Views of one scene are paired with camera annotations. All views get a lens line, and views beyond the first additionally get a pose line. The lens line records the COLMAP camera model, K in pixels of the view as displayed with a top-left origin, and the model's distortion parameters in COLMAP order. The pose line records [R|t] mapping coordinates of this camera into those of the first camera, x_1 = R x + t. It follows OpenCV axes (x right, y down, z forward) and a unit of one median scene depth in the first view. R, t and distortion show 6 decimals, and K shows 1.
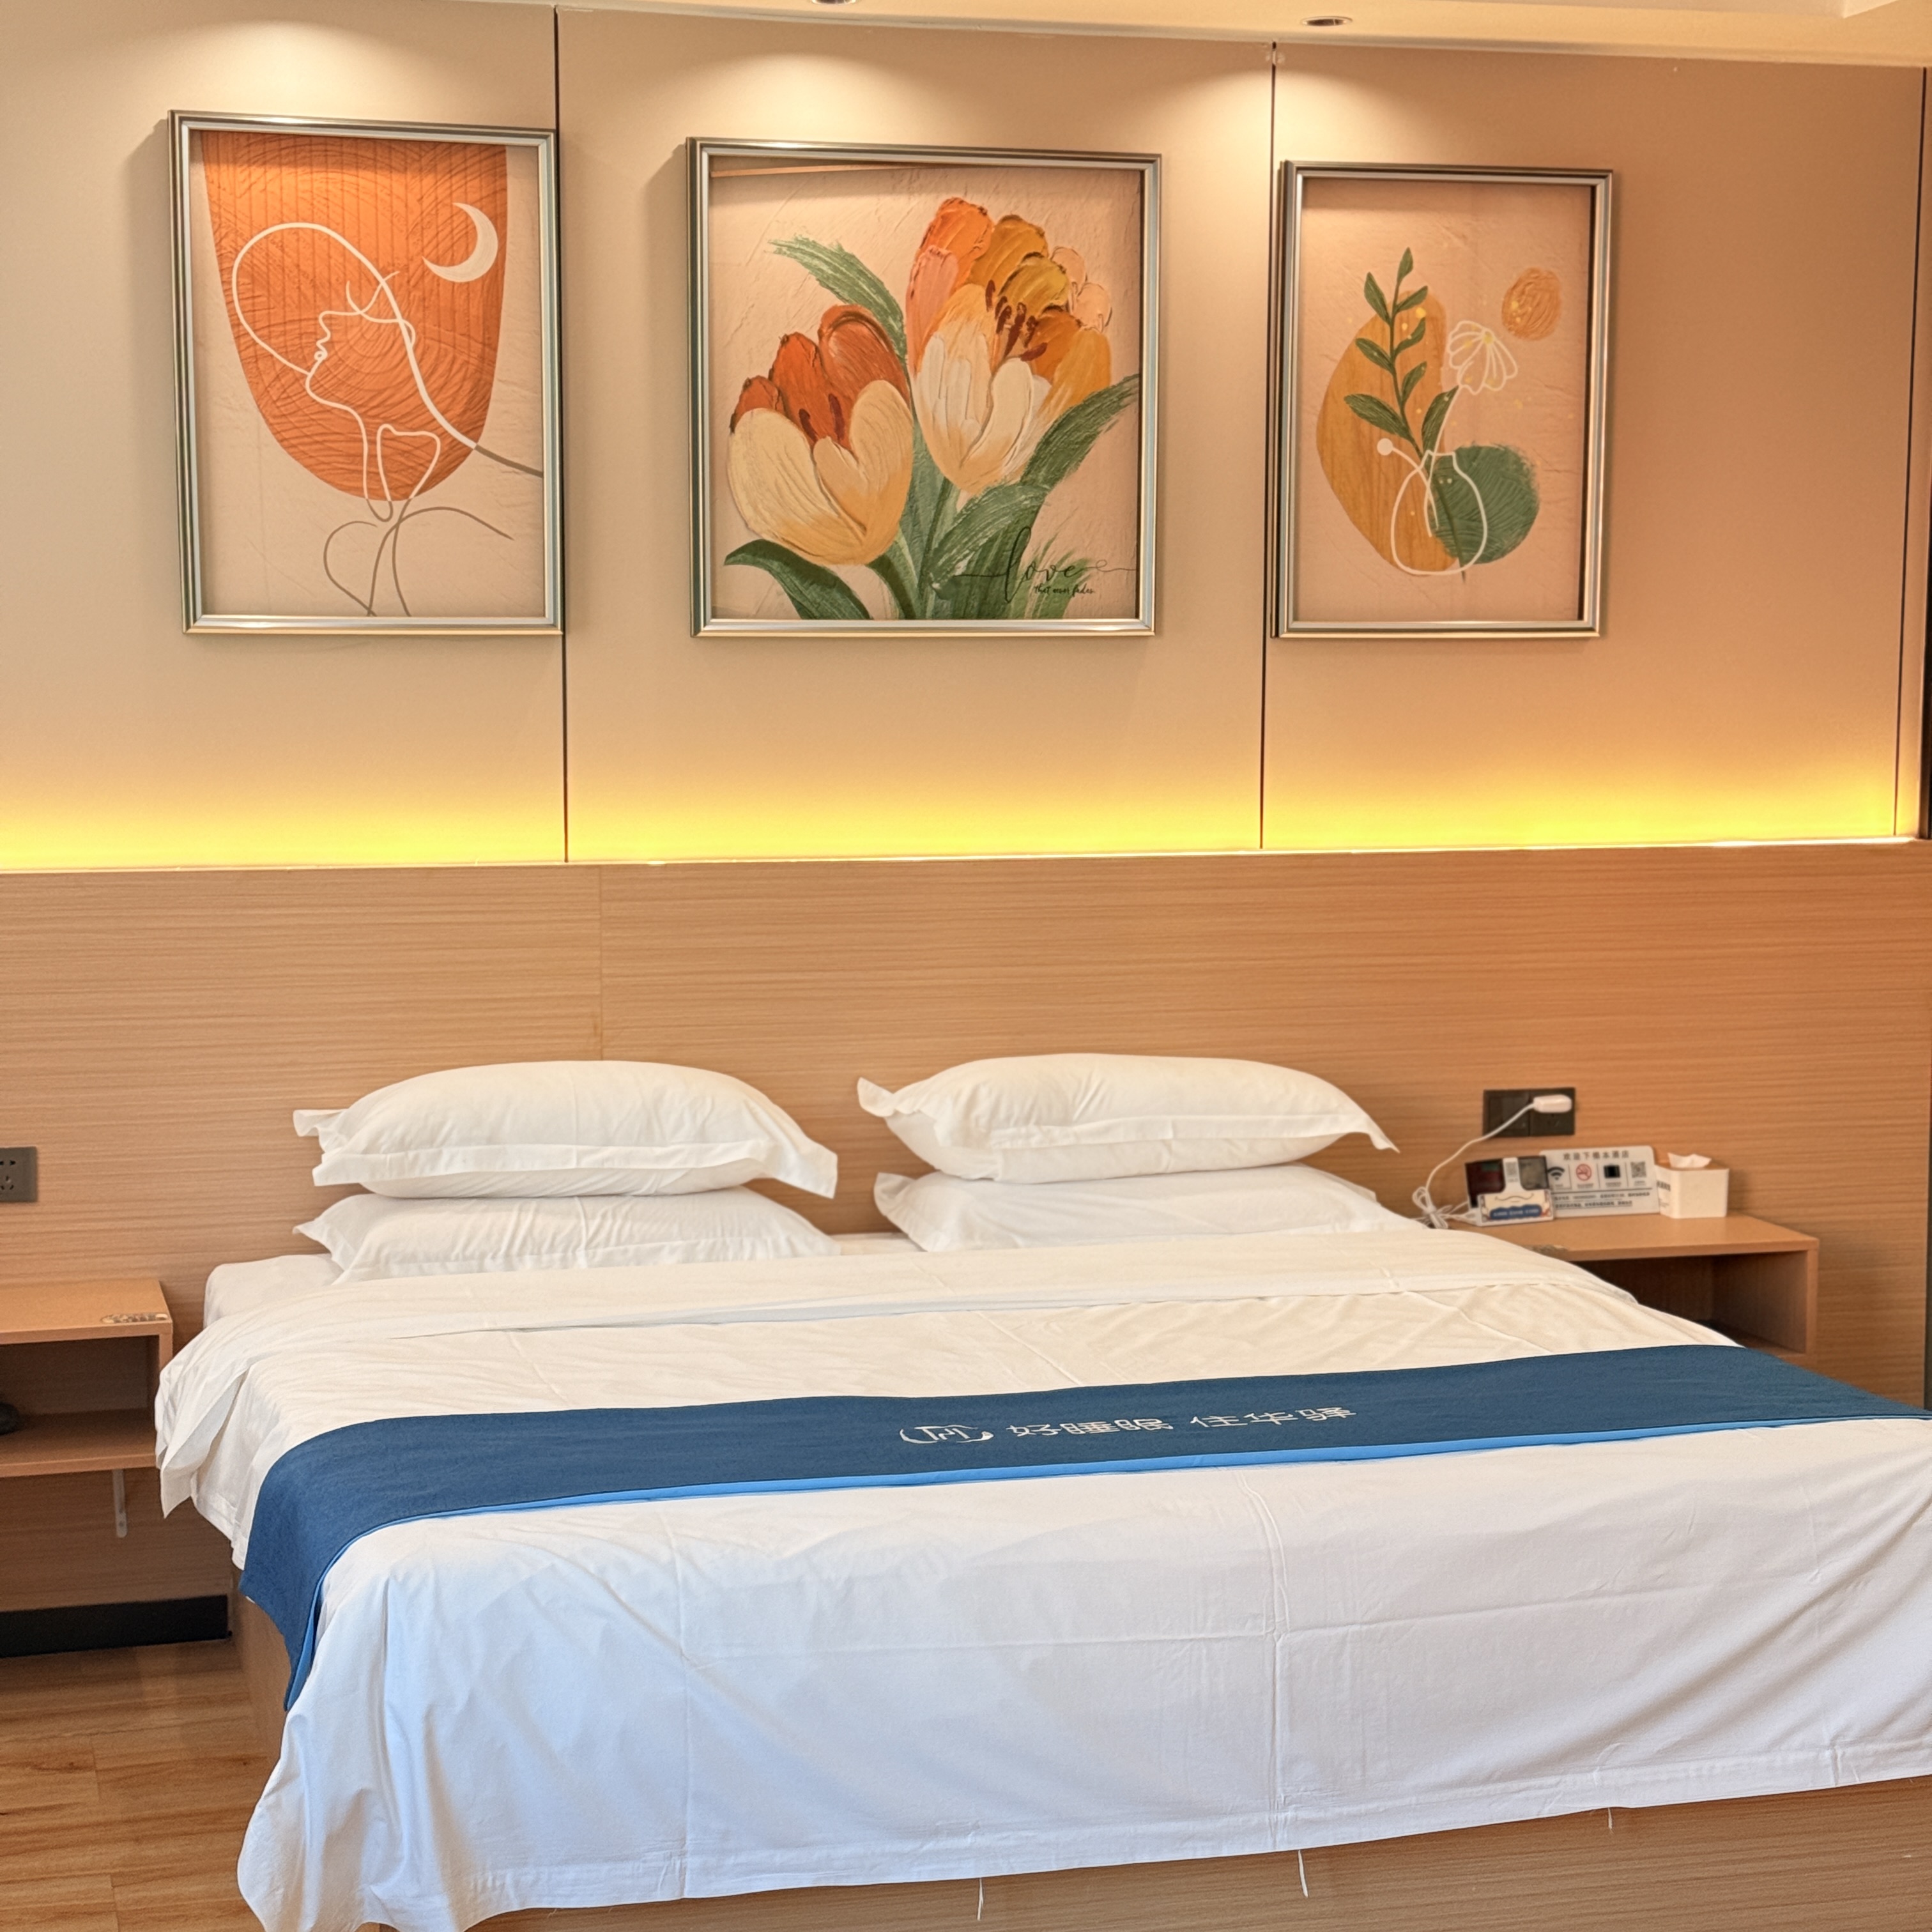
lens RADIAL K [[3640.3, 0, 962.3], [0, 3640.3, 970.0], [0, 0, 1]] dist [0.226287, 0.000000]
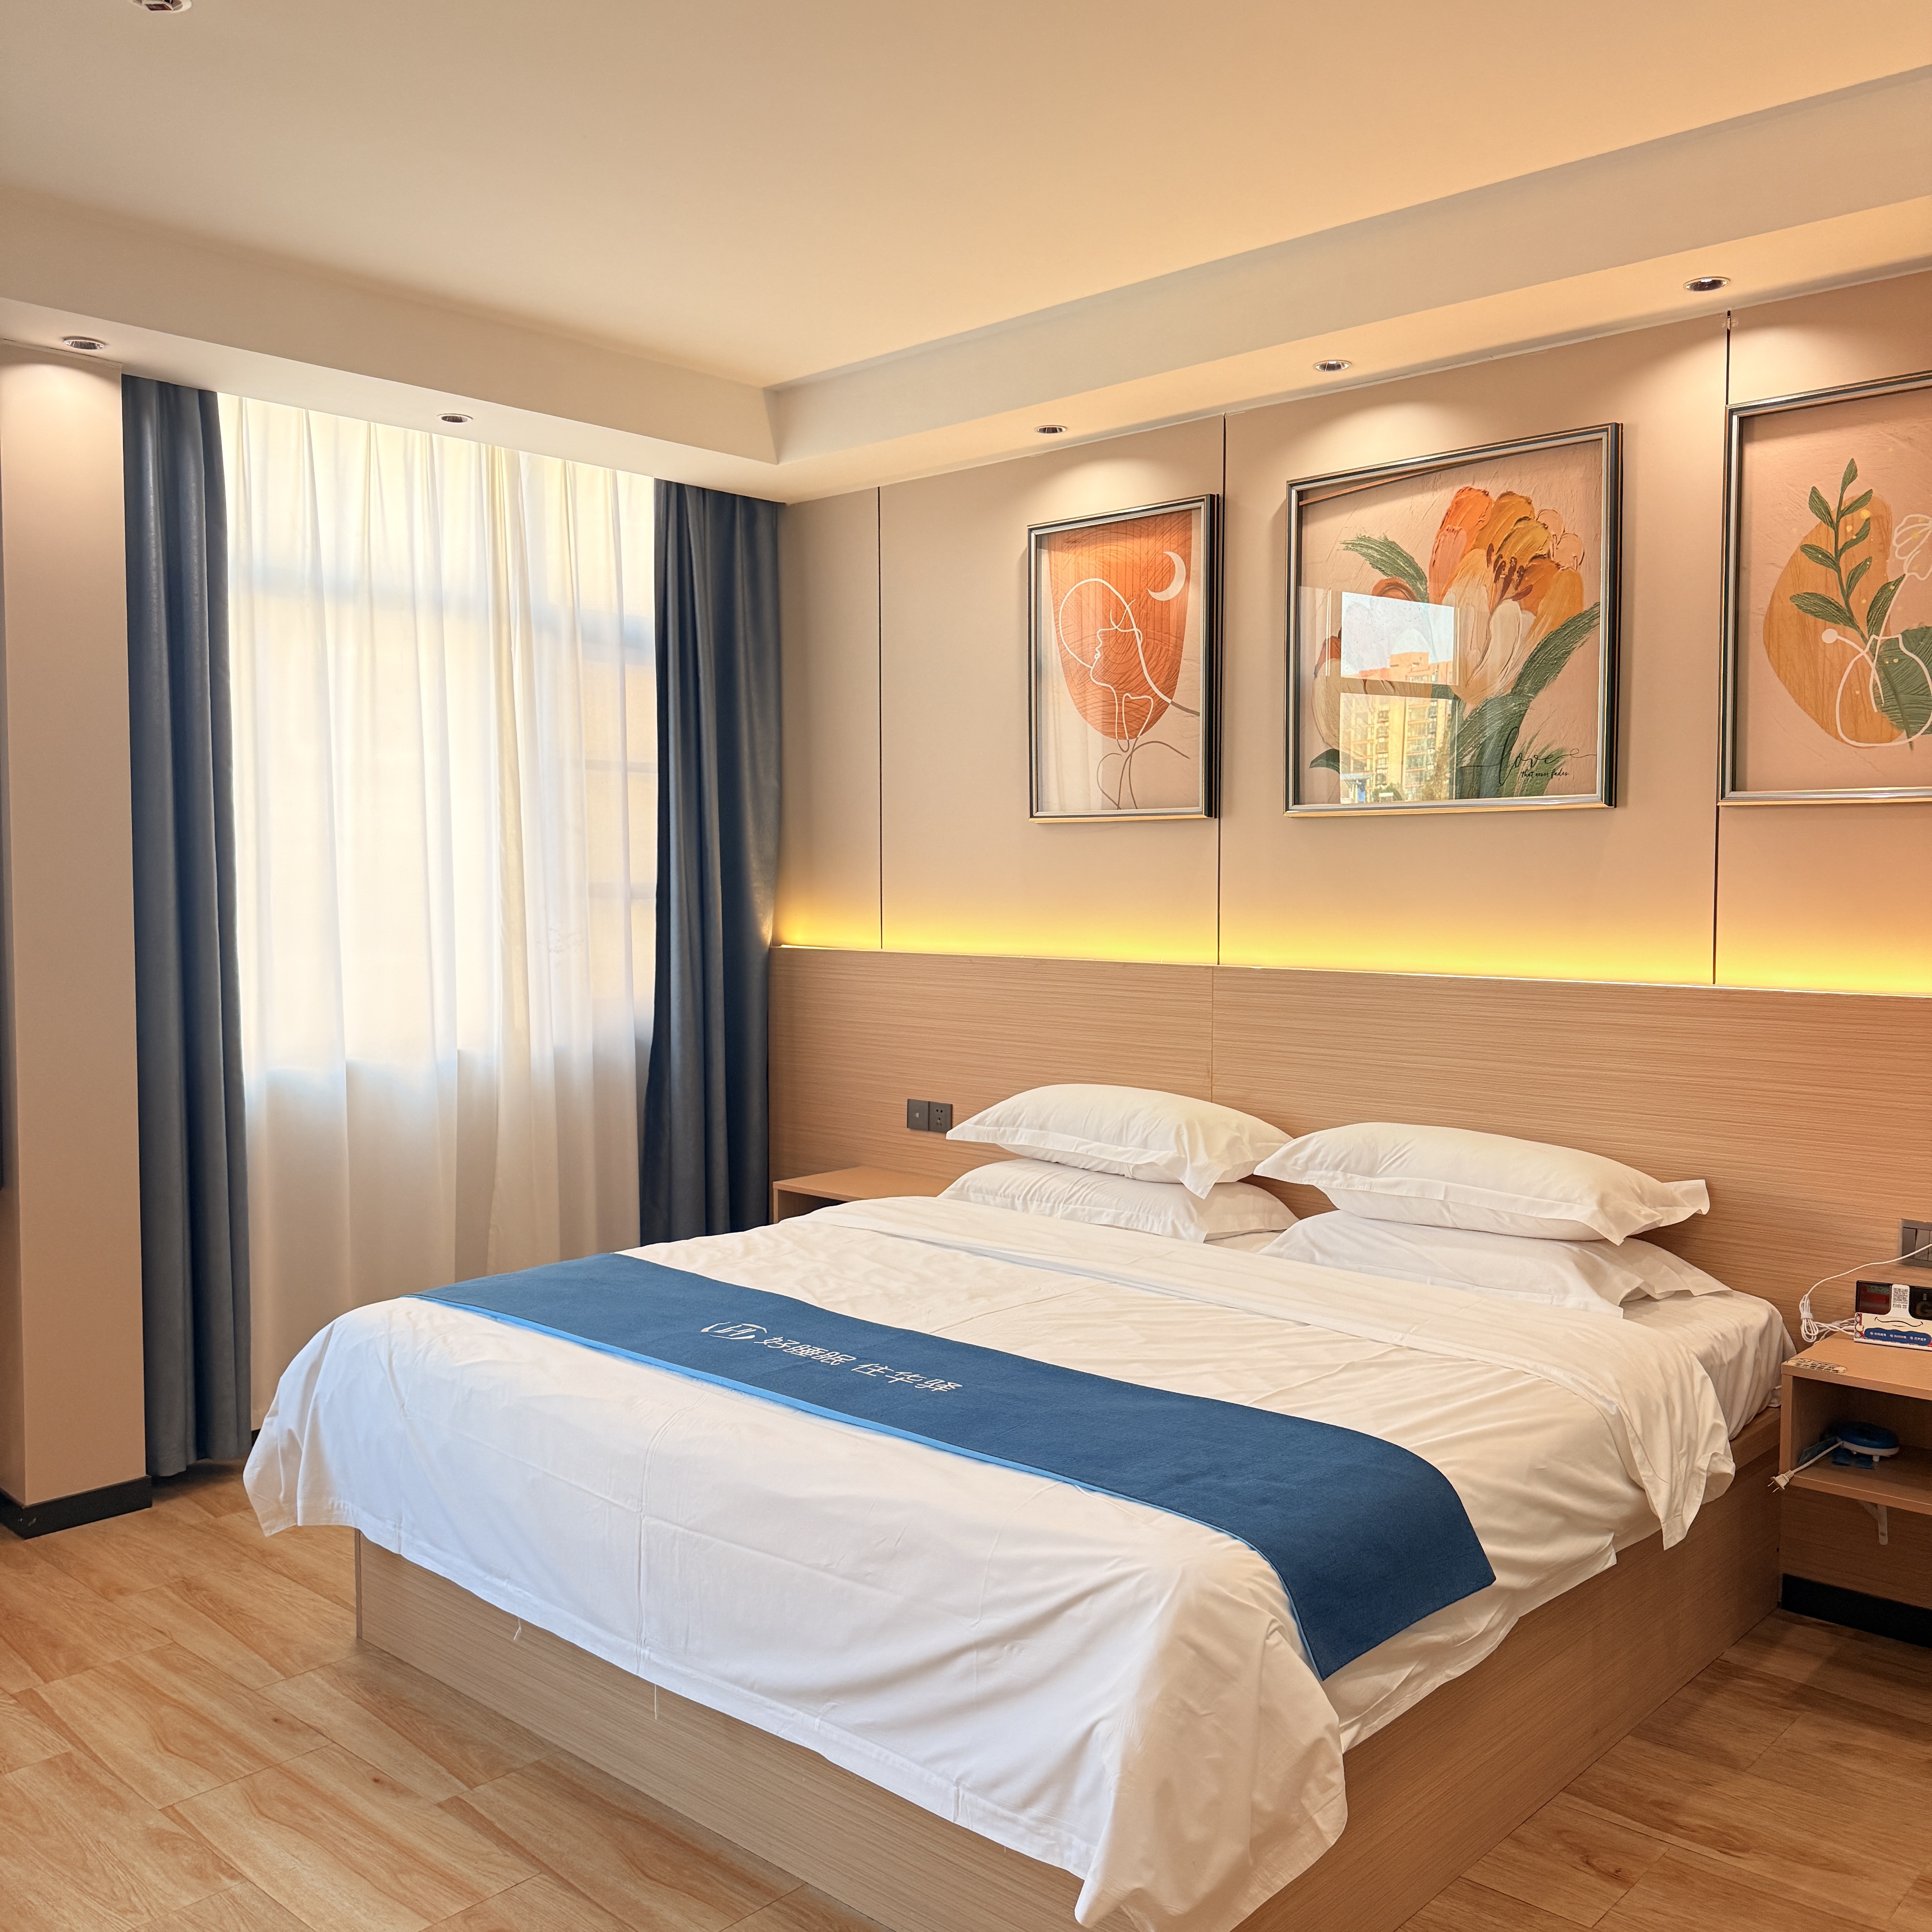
lens RADIAL K [[1795.0, 0, 965.0], [0, 1795.0, 984.5], [0, 0, 1]] dist [0.045299, 0.000000]
pose [[0.529539, 0.052809, -0.846640, 0.473223], [-0.085692, 0.996285, 0.008547, -0.018188], [0.843946, 0.068025, 0.532097, 0.504376]]
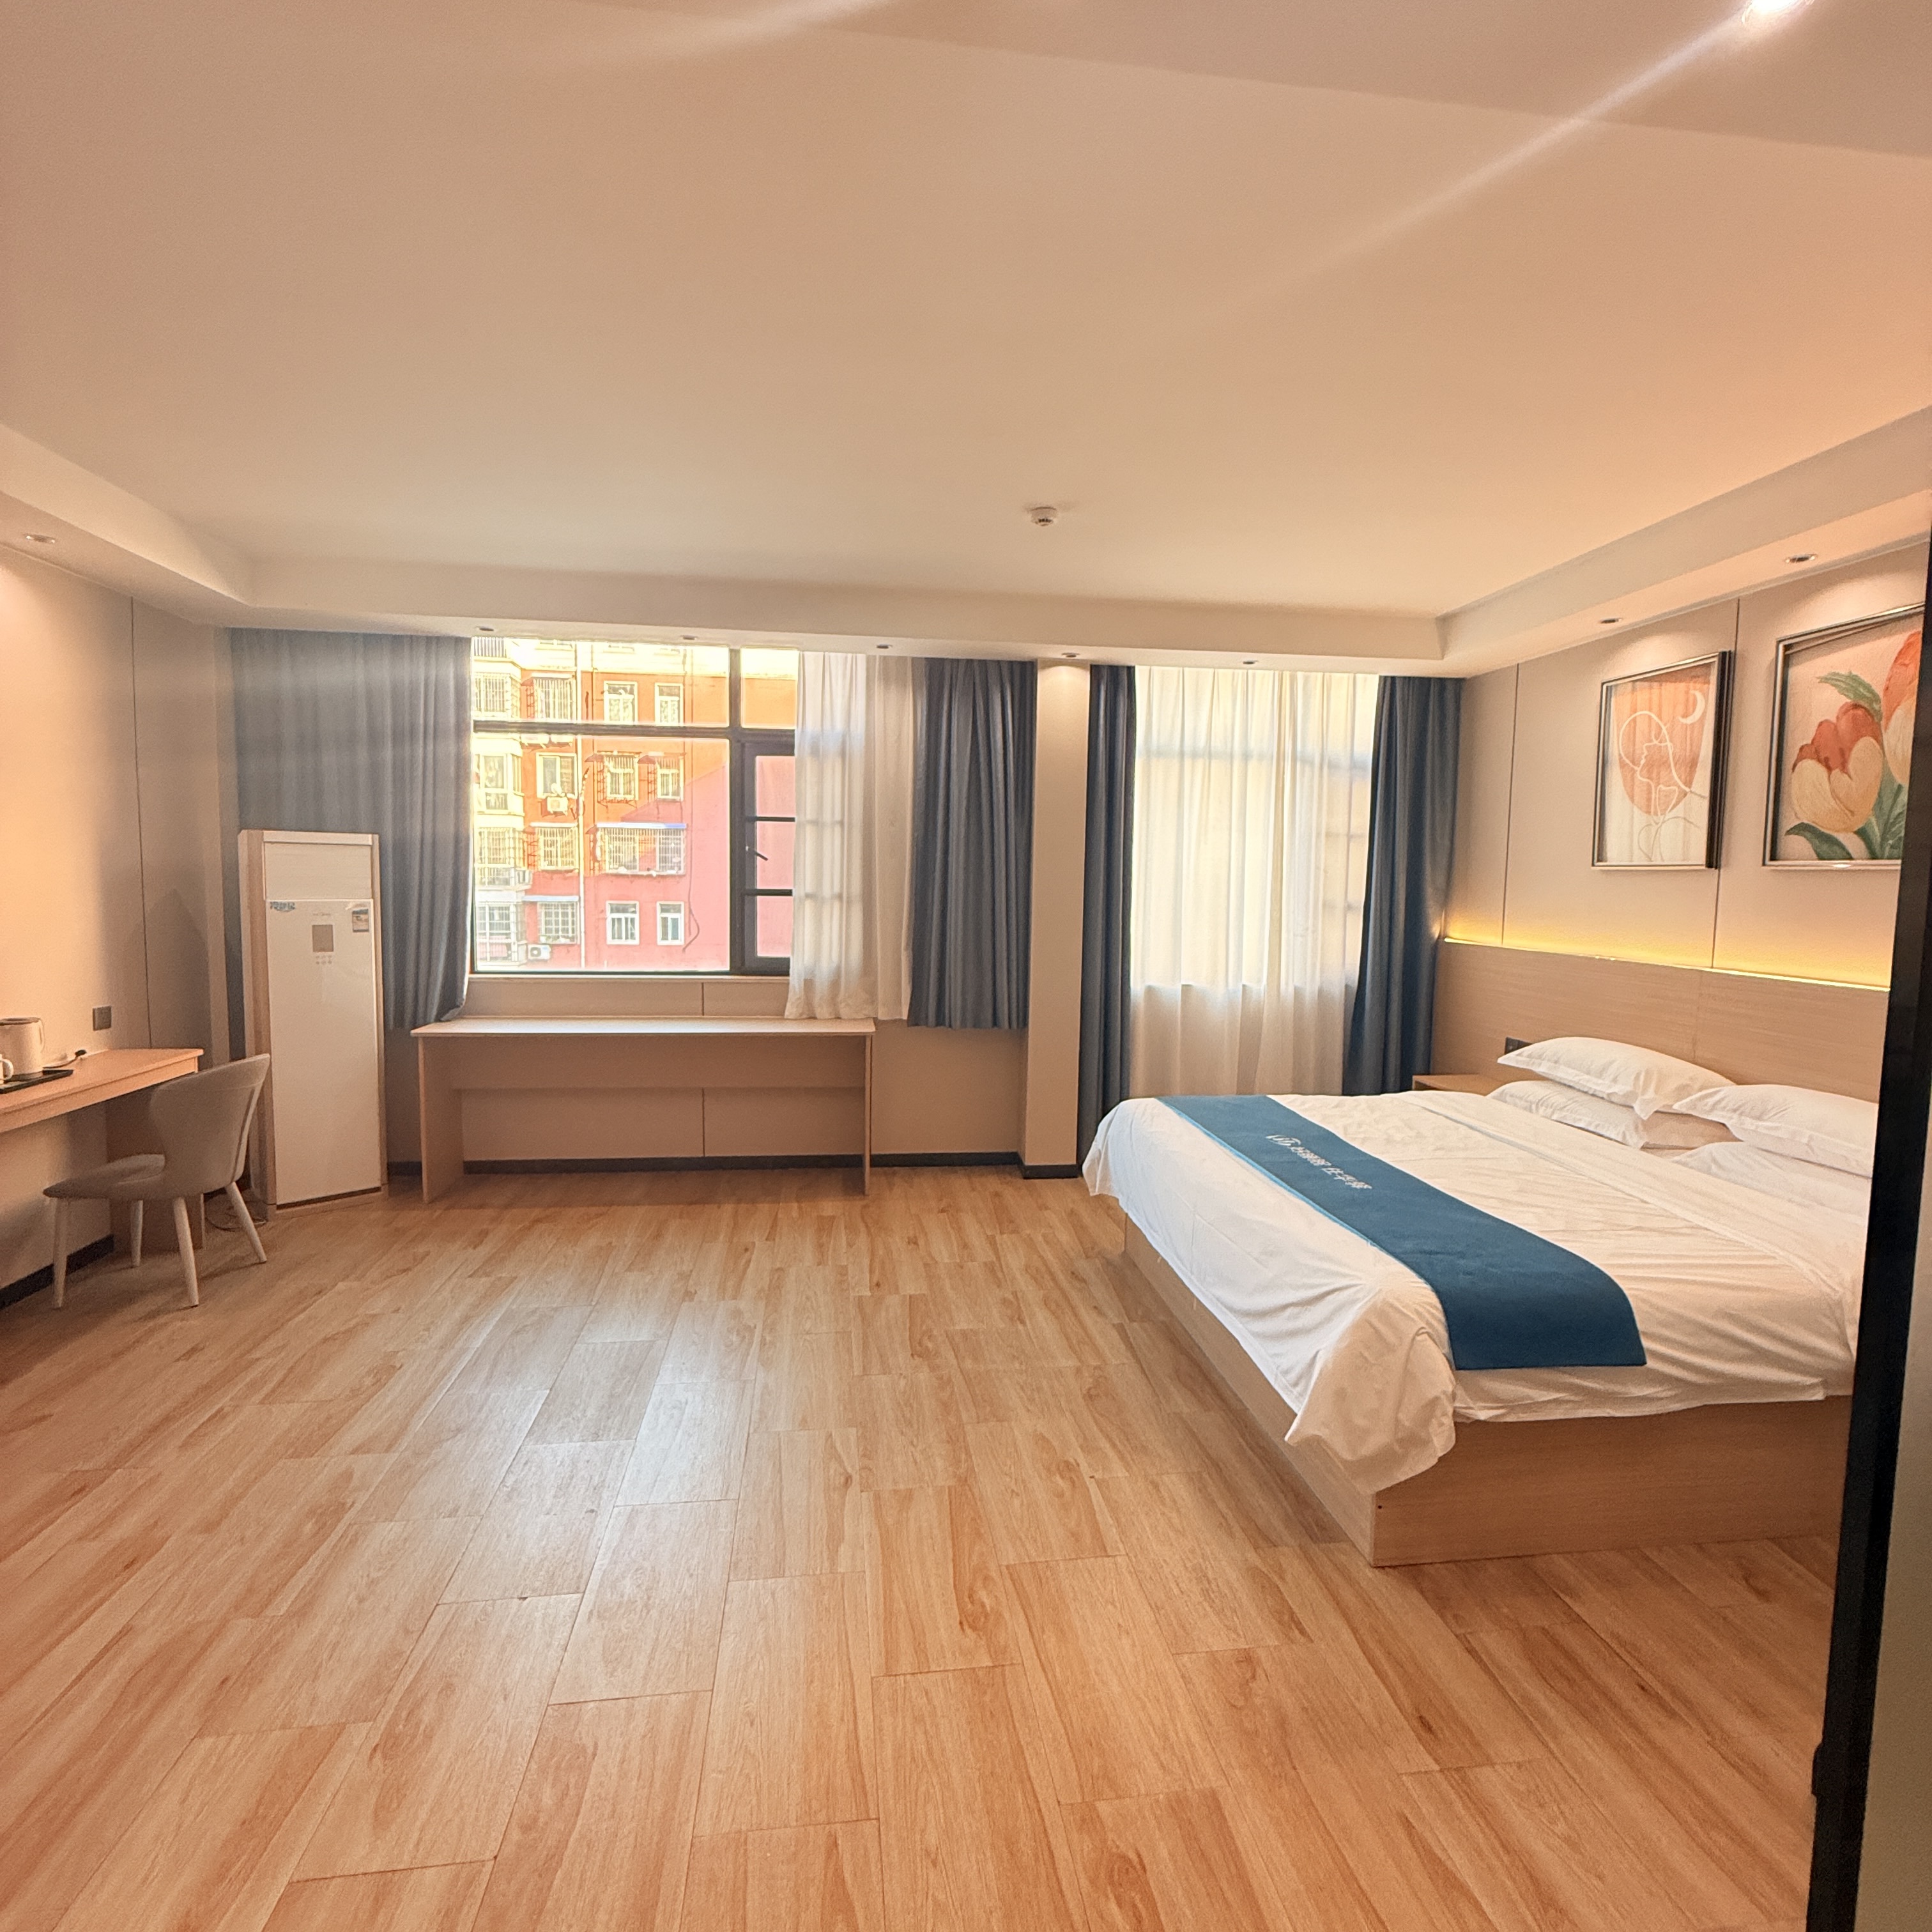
lens RADIAL K [[1016.0, 0, 946.9], [0, 1016.0, 964.7], [0, 0, 1]] dist [-0.018002, -0.002362]
pose [[-0.154245, 0.081976, -0.984626, 0.576973], [-0.117293, 0.987986, 0.100630, -0.038968], [0.981046, 0.131012, -0.142777, 0.617966]]
